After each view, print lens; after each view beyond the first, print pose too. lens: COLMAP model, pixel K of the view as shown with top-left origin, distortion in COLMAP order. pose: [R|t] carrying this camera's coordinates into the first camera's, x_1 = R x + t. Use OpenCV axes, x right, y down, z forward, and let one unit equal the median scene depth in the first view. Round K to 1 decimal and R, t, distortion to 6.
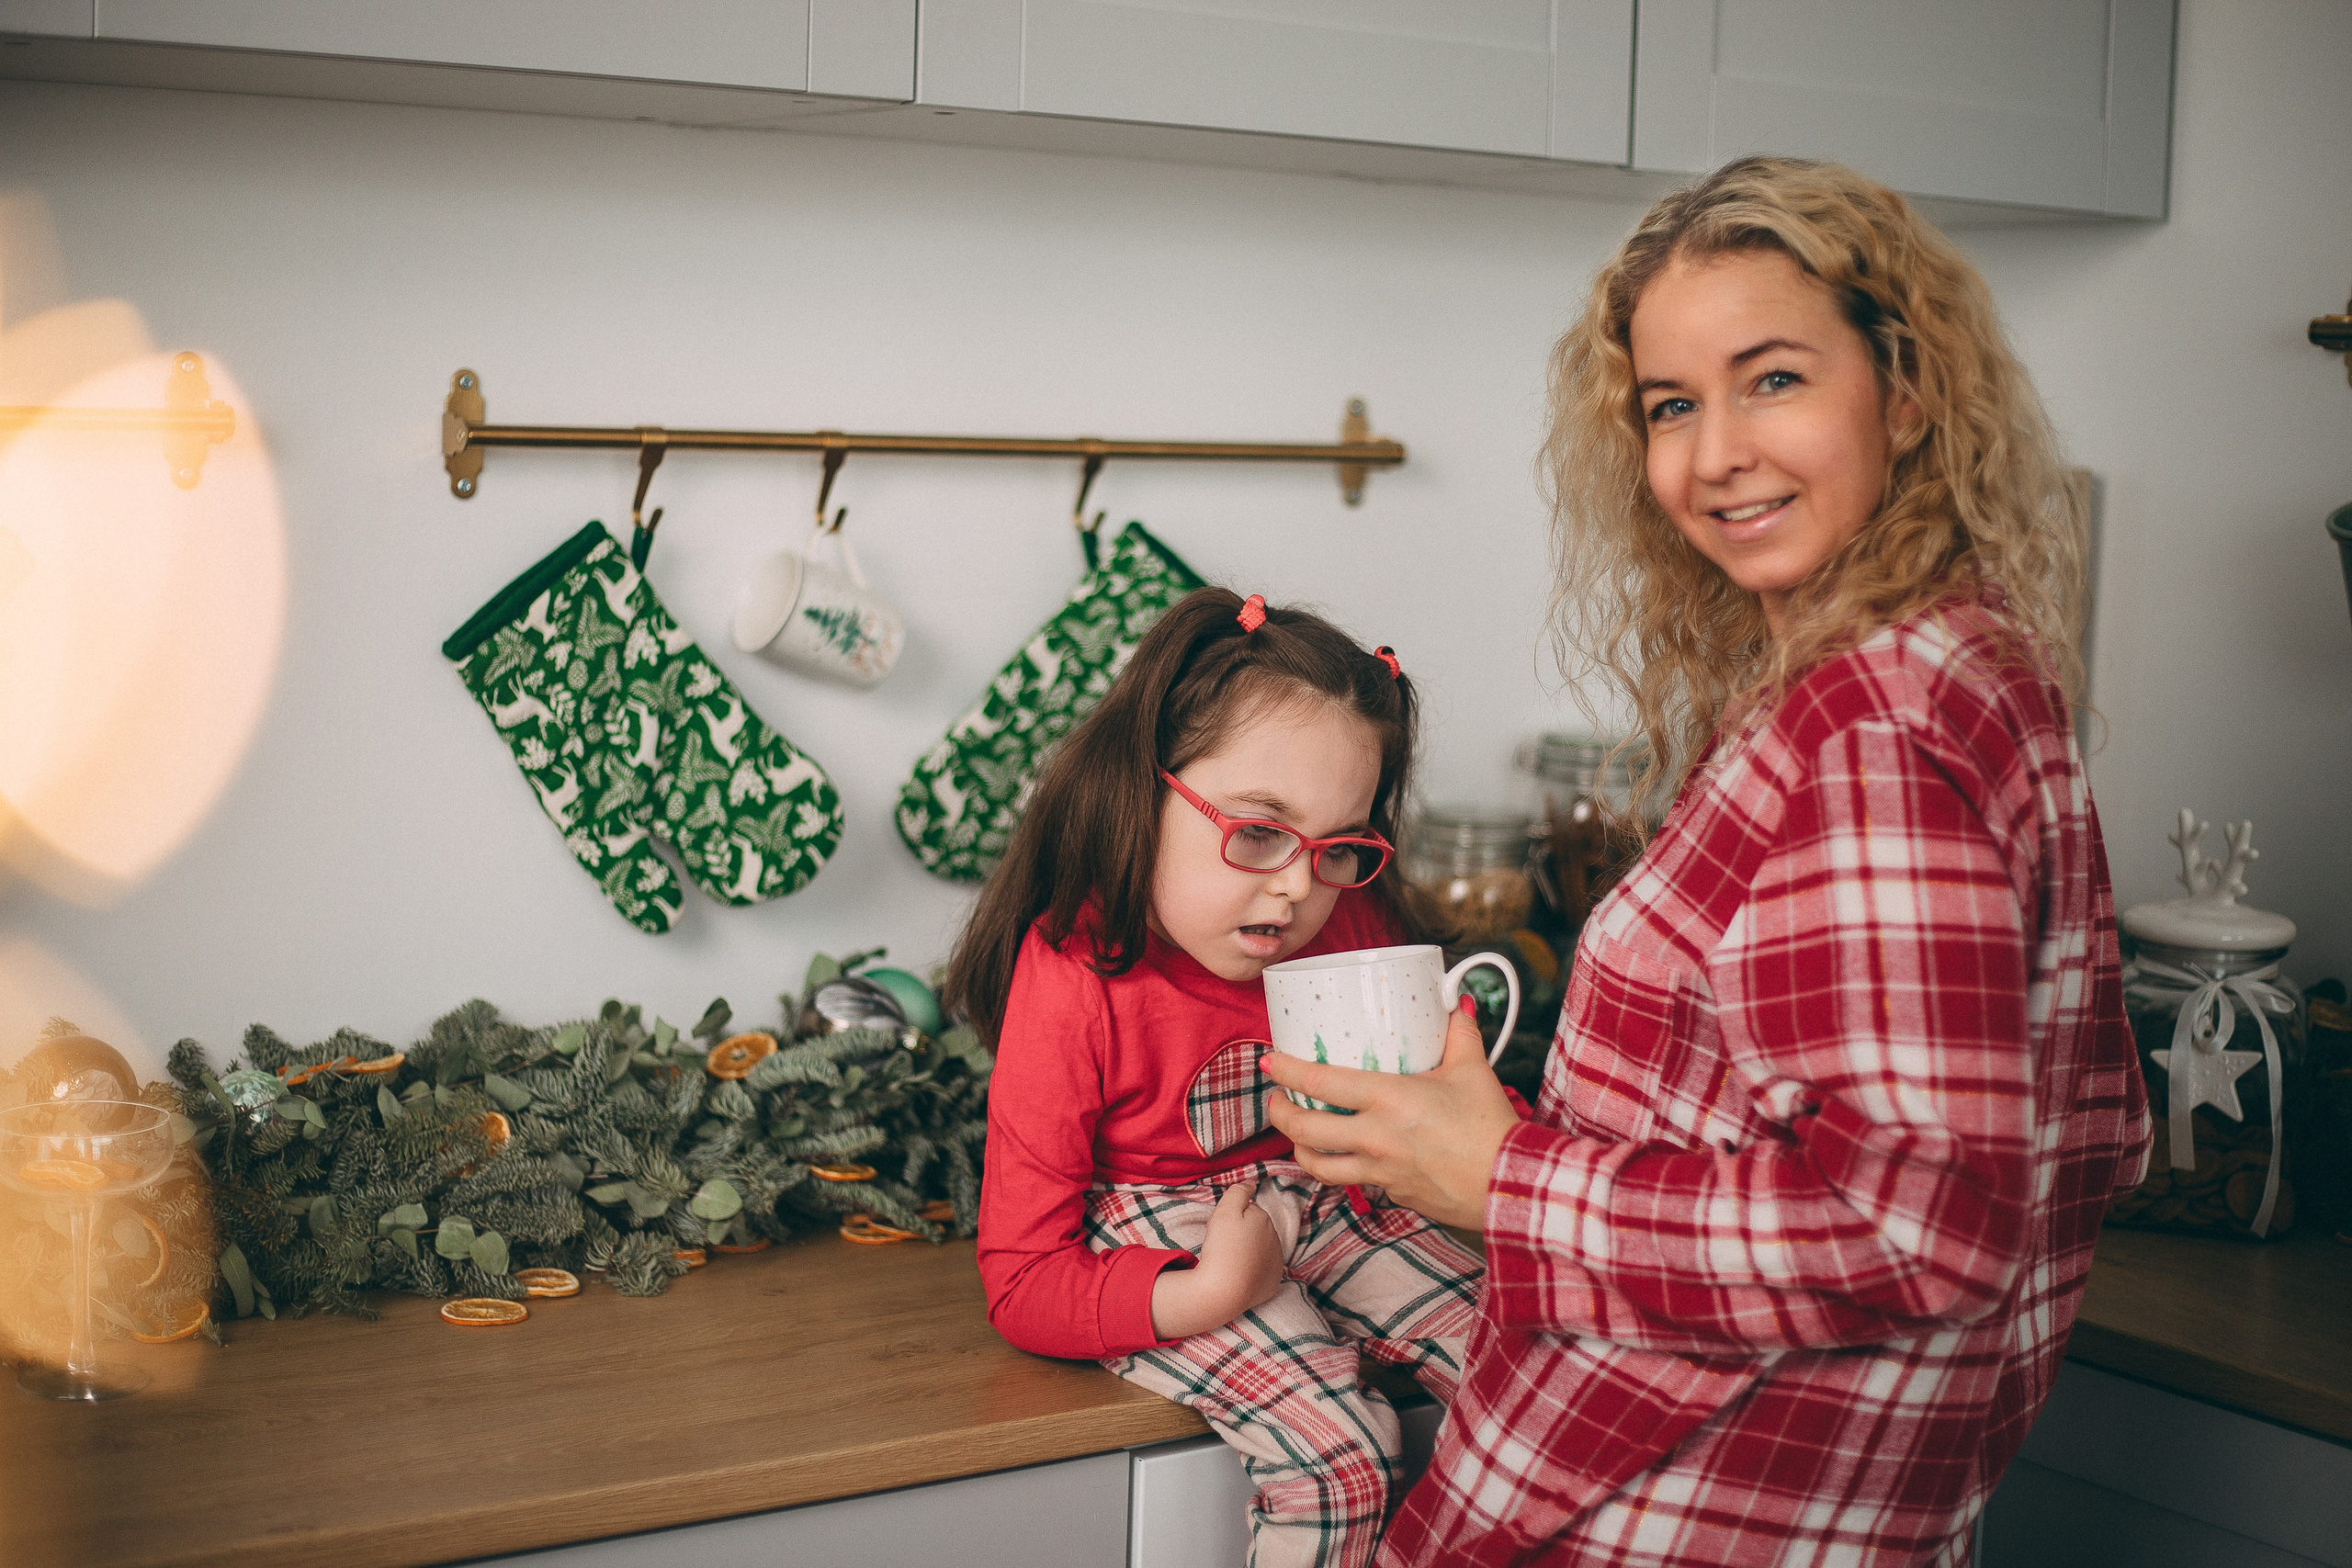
lens RADIAL K [[3447.4, 0, 1184.7], [0, 3447.4, 784.3], [0, 0, 1]] dist [-0.120657, 0.000000]
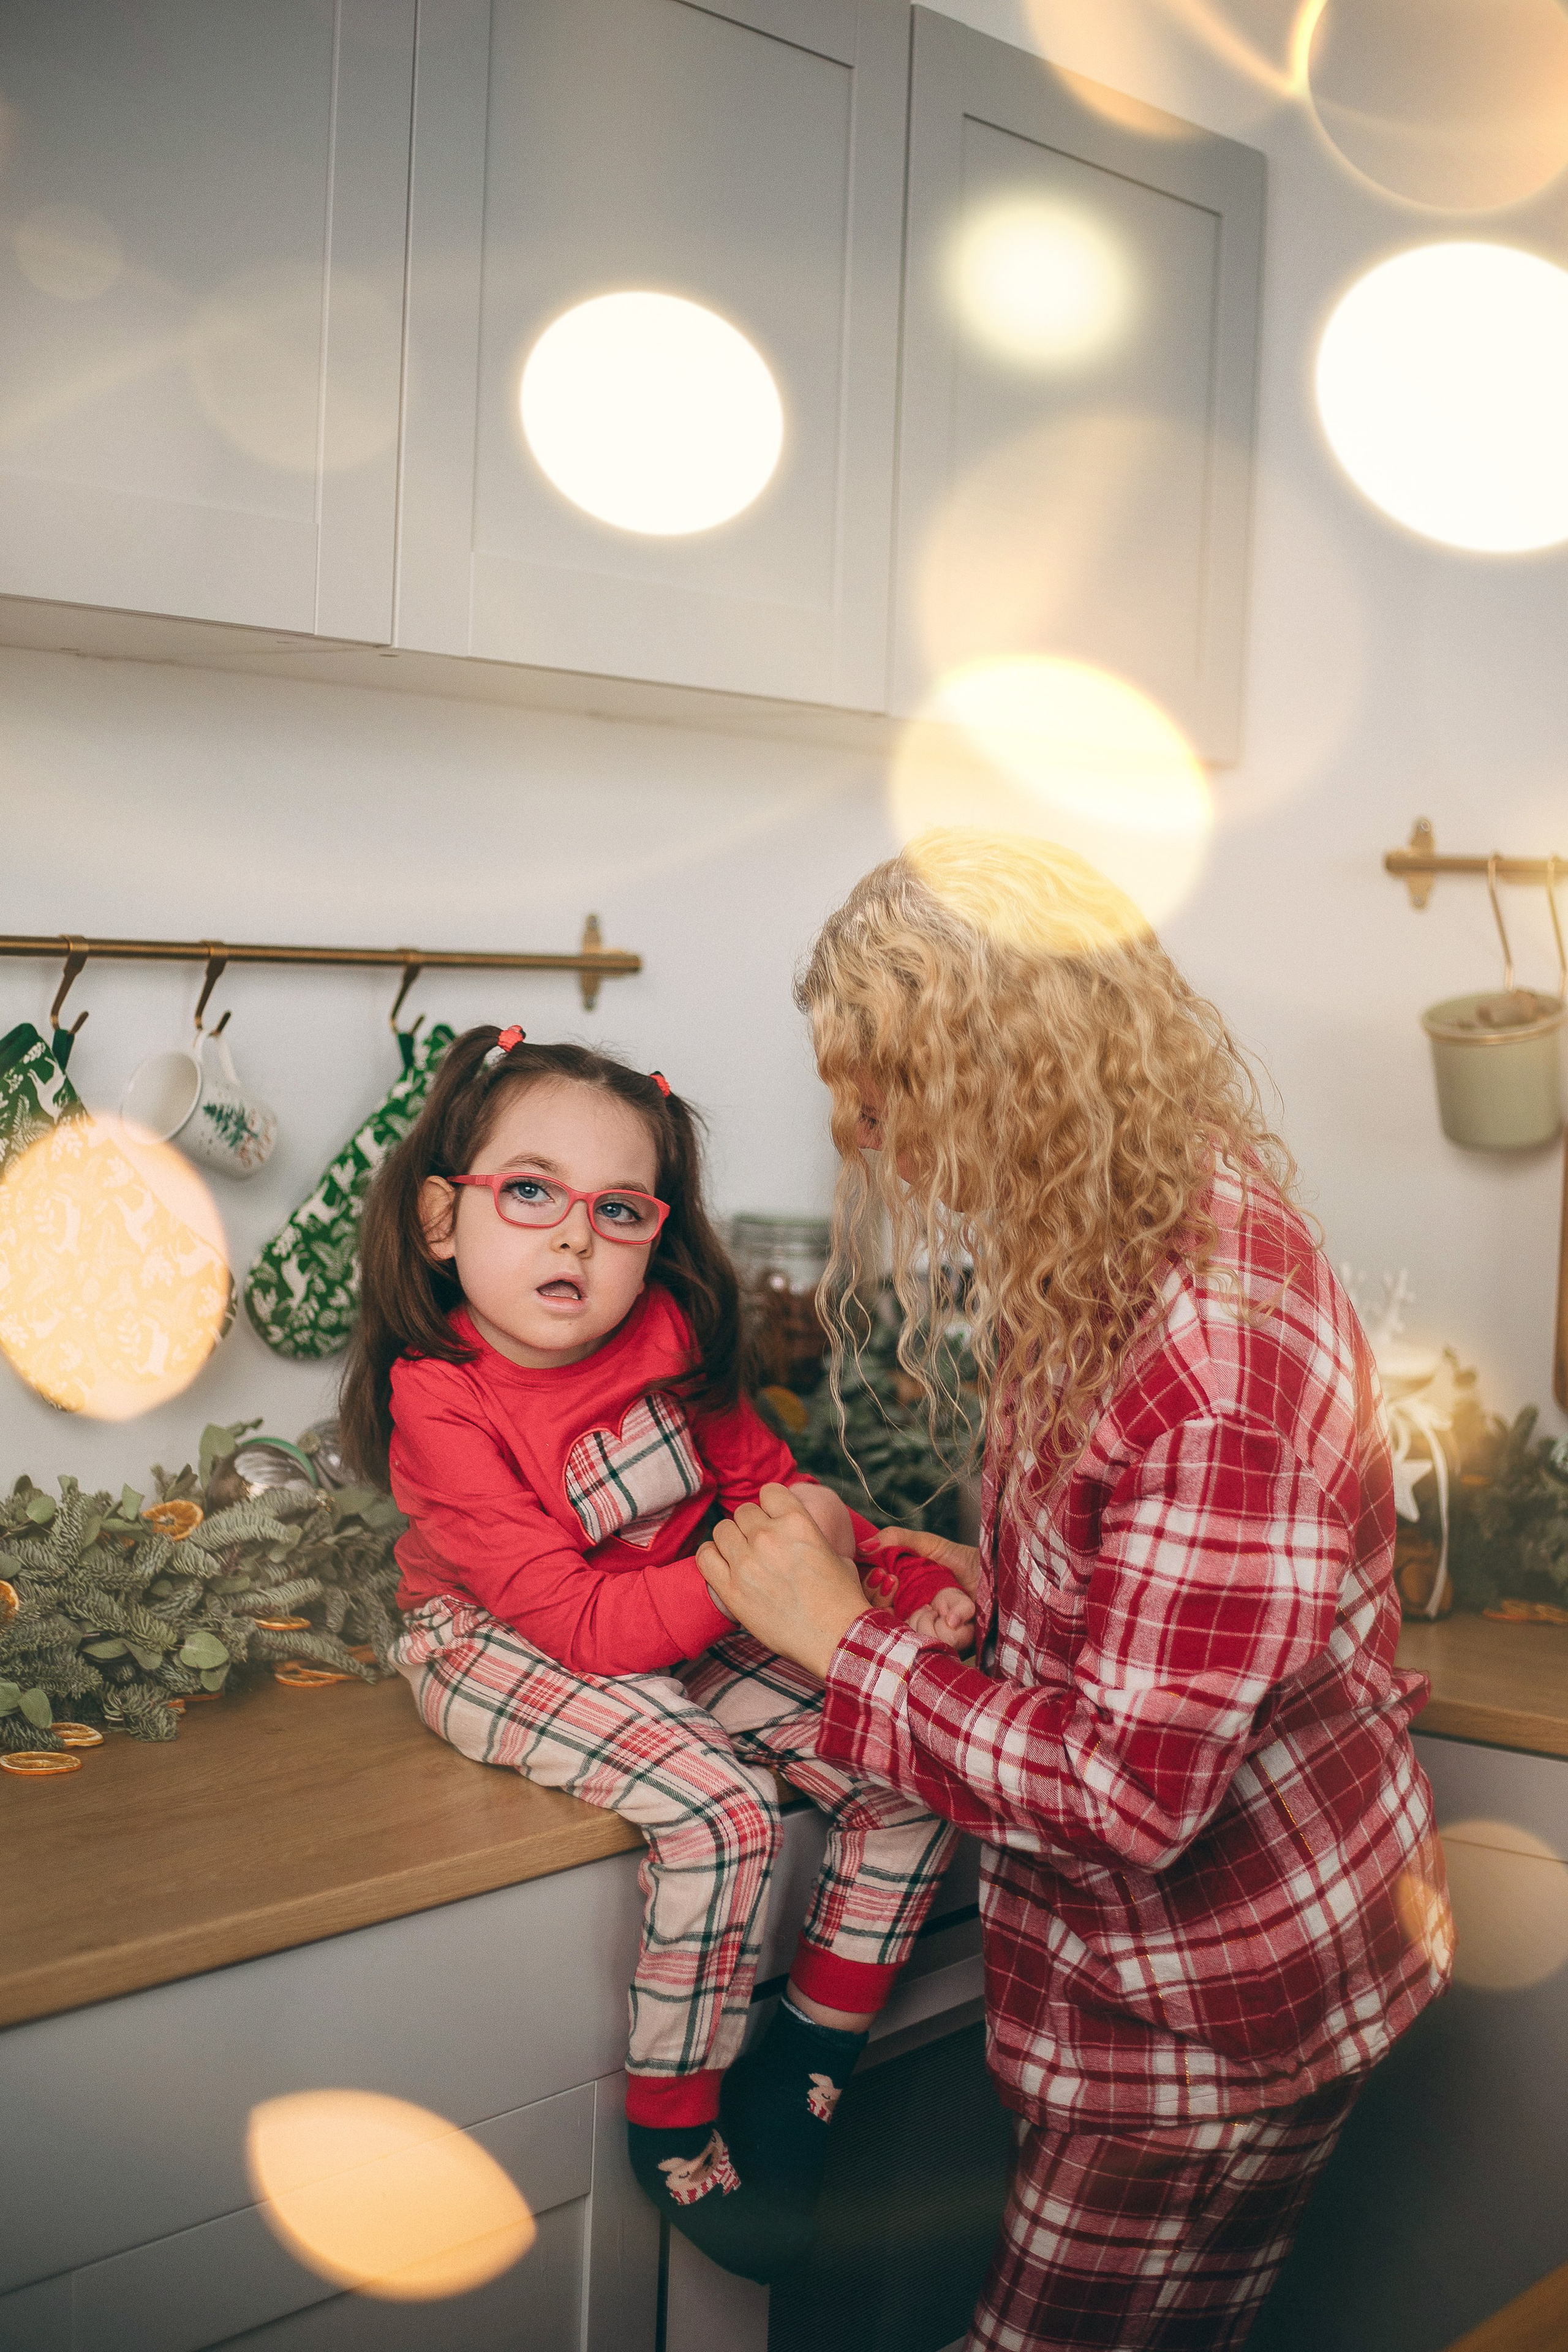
lens RADIAL K [[3447.8, 0, 825.0], [0, 3447.8, 1196.7], [0, 0, 1]] dist [-0.120657, 0.000000]
pose [[0.946736, -0.017112, 0.321555, -0.278859], [0.025655, 0.999421, -0.022350, 0.006841], [-0.320986, 0.029409, 0.946627, -0.083591]]
